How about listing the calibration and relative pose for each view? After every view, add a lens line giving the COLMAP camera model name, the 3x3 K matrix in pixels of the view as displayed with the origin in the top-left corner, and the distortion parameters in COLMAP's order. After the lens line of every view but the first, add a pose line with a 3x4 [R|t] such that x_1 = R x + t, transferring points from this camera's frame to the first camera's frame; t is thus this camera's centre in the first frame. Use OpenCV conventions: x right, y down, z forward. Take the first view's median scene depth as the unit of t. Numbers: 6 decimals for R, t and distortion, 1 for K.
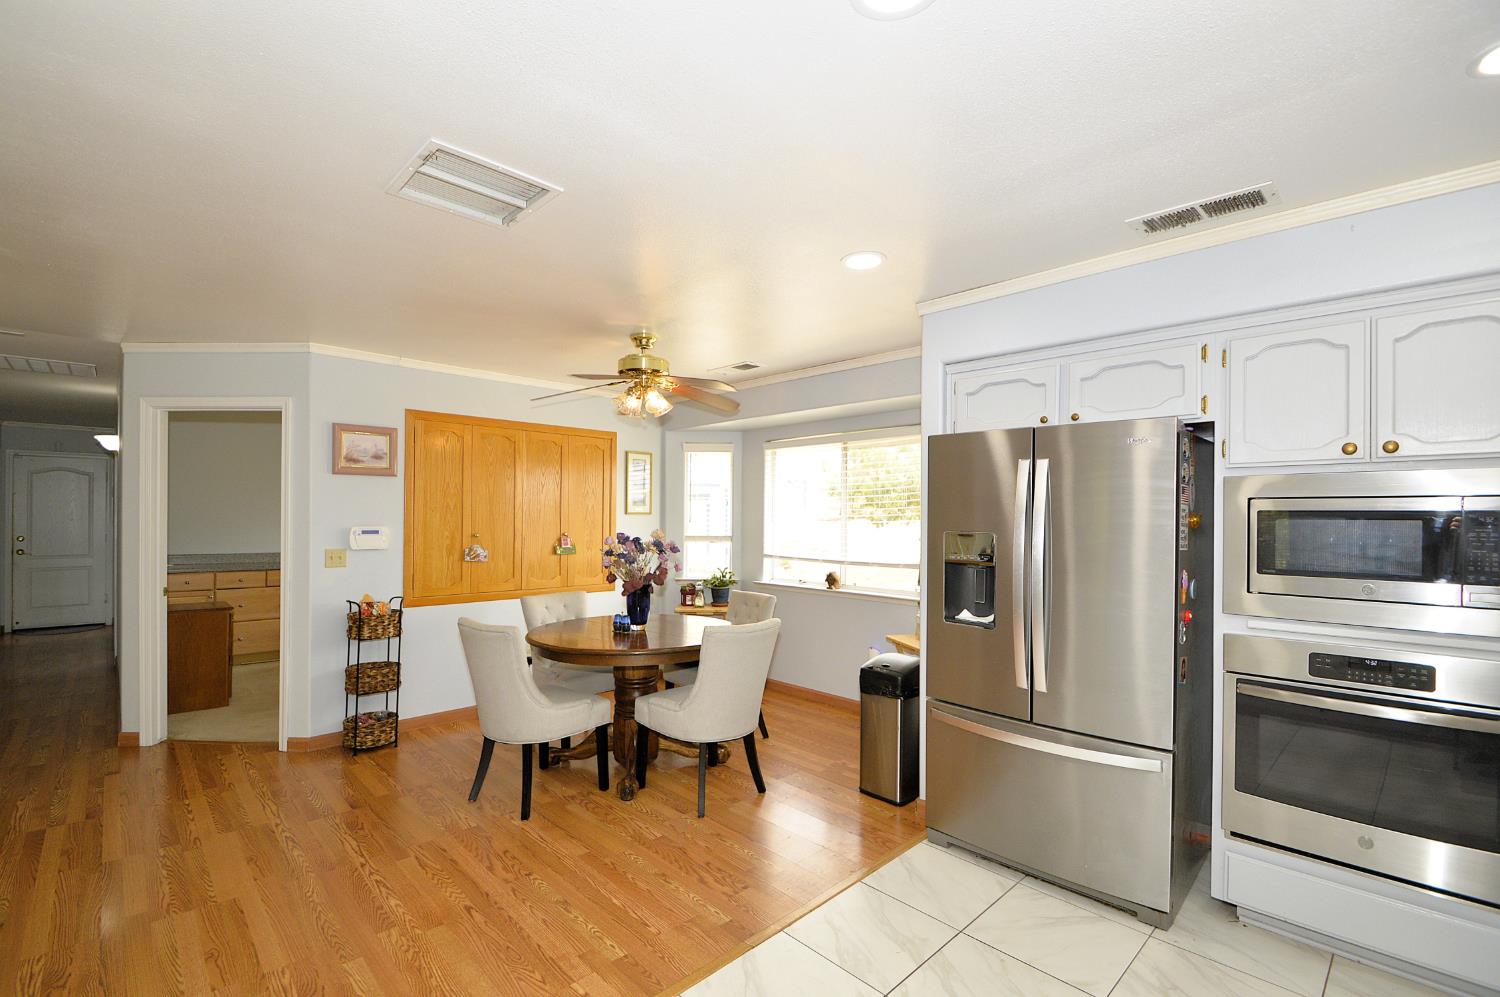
lens RADIAL K [[670.4, 0, 734.8], [0, 670.4, 511.1], [0, 0, 1]] dist [0.005577, -0.001959]
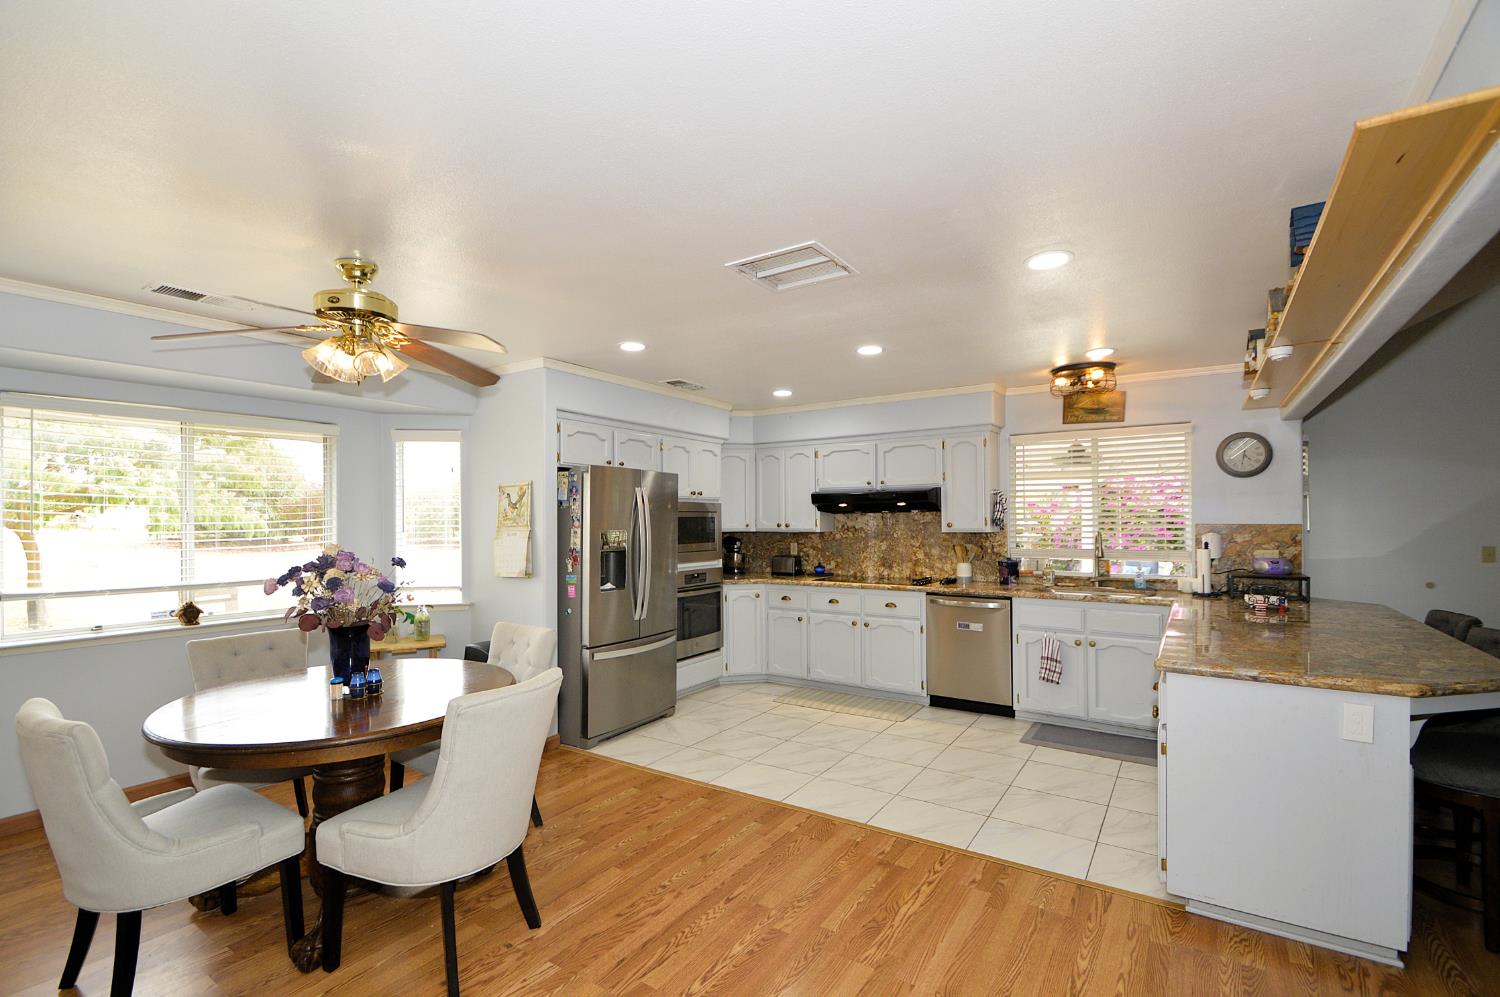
lens RADIAL K [[670.4, 0, 733.7], [0, 670.4, 518.5], [0, 0, 1]] dist [0.005577, -0.001959]
pose [[-0.213716, 0.001759, 0.976894, -1.264625], [0.002619, 0.999996, -0.001228, 0.007011], [-0.976892, 0.002296, -0.213719, 1.091303]]
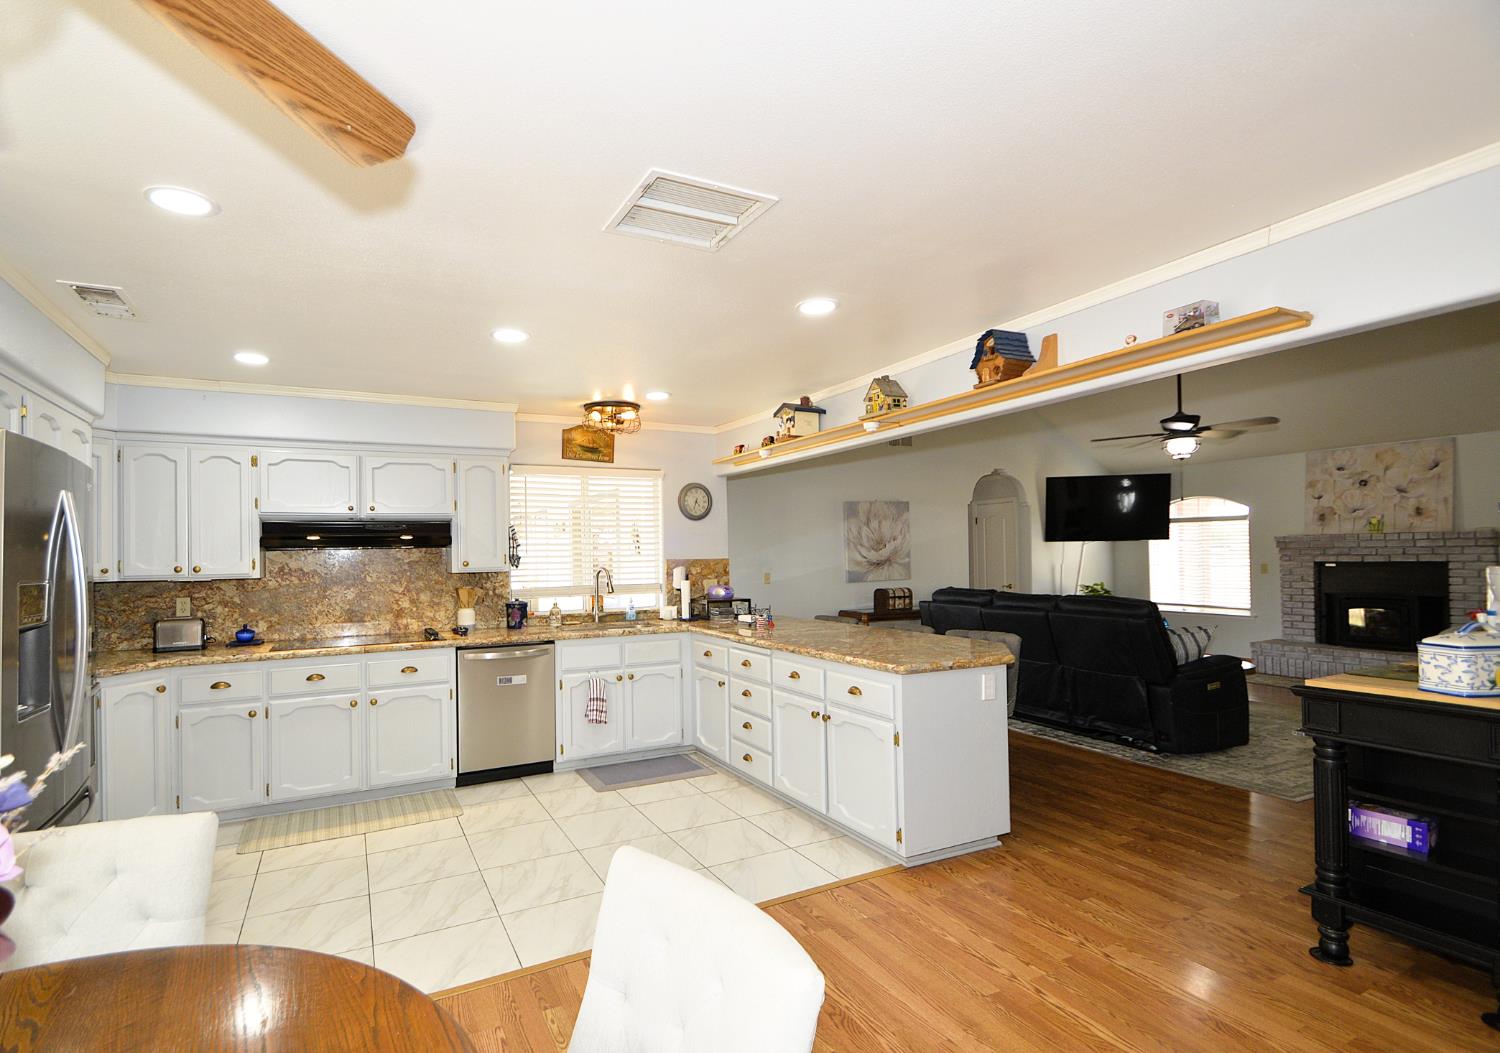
lens RADIAL K [[706.6, 0, 701.7], [0, 706.6, 549.1], [0, 0, 1]] dist [0.000462, 0.000179]
pose [[-0.952680, 0.017951, 0.303445, -0.545818], [0.014557, 0.999804, -0.013443, 0.021325], [-0.303627, -0.008390, -0.952754, 1.528830]]
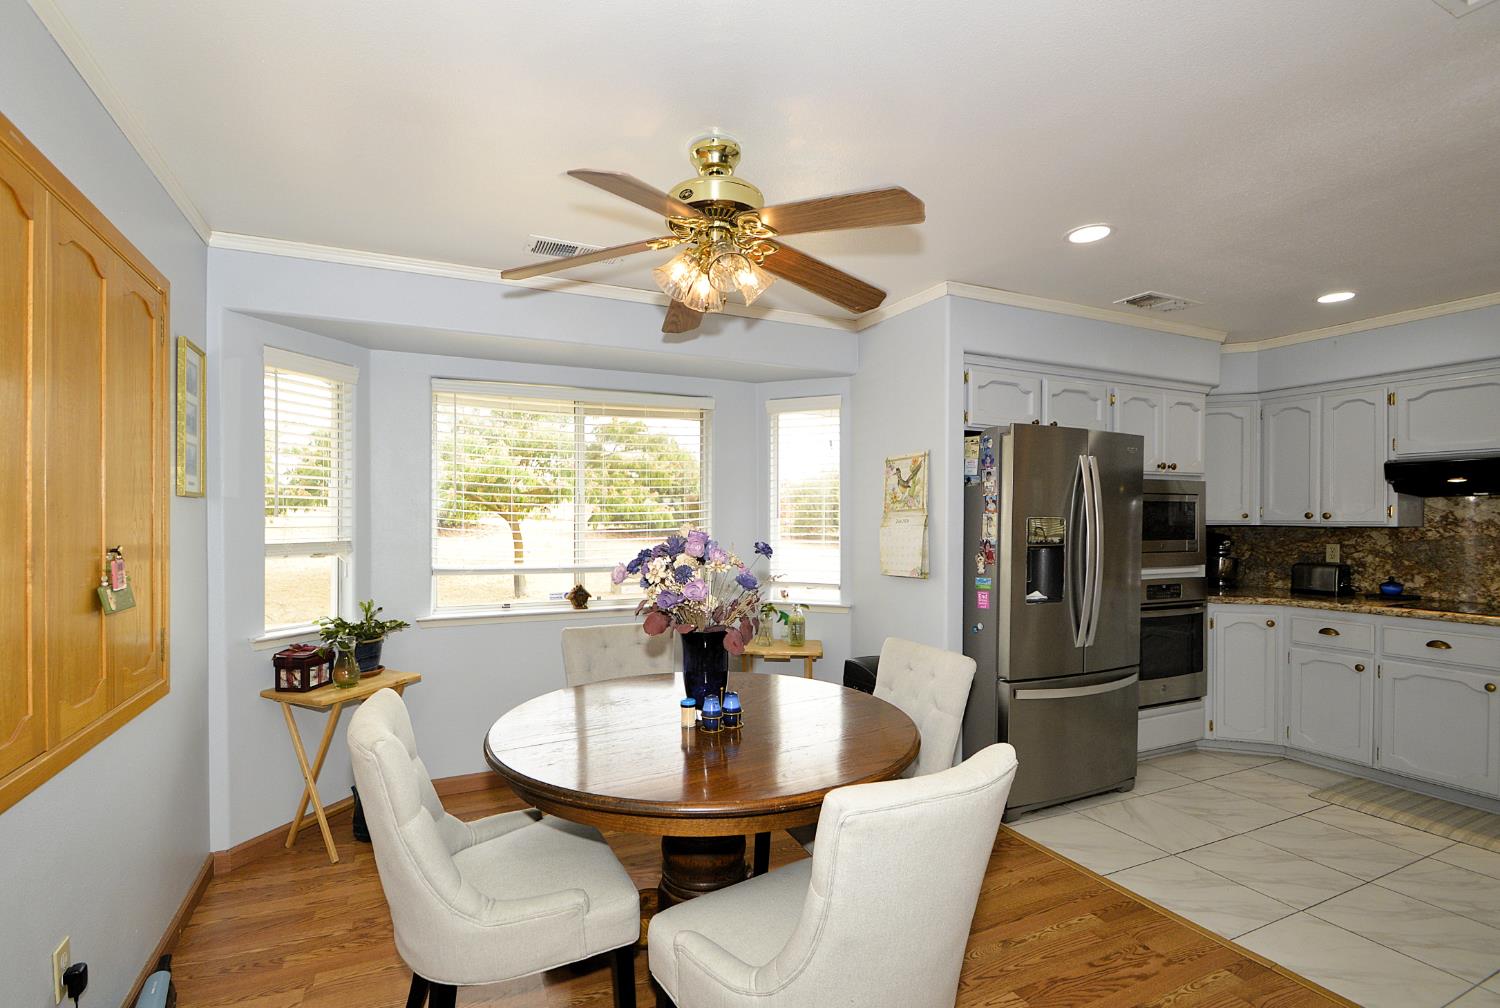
lens RADIAL K [[696.1, 0, 712.8], [0, 696.1, 522.1], [0, 0, 1]] dist [-0.009401, -0.003917]
pose [[0.340673, -0.006534, 0.940159, -0.911039], [-0.003480, 0.999960, 0.008210, 0.034550], [-0.940175, -0.006068, 0.340637, 1.159261]]
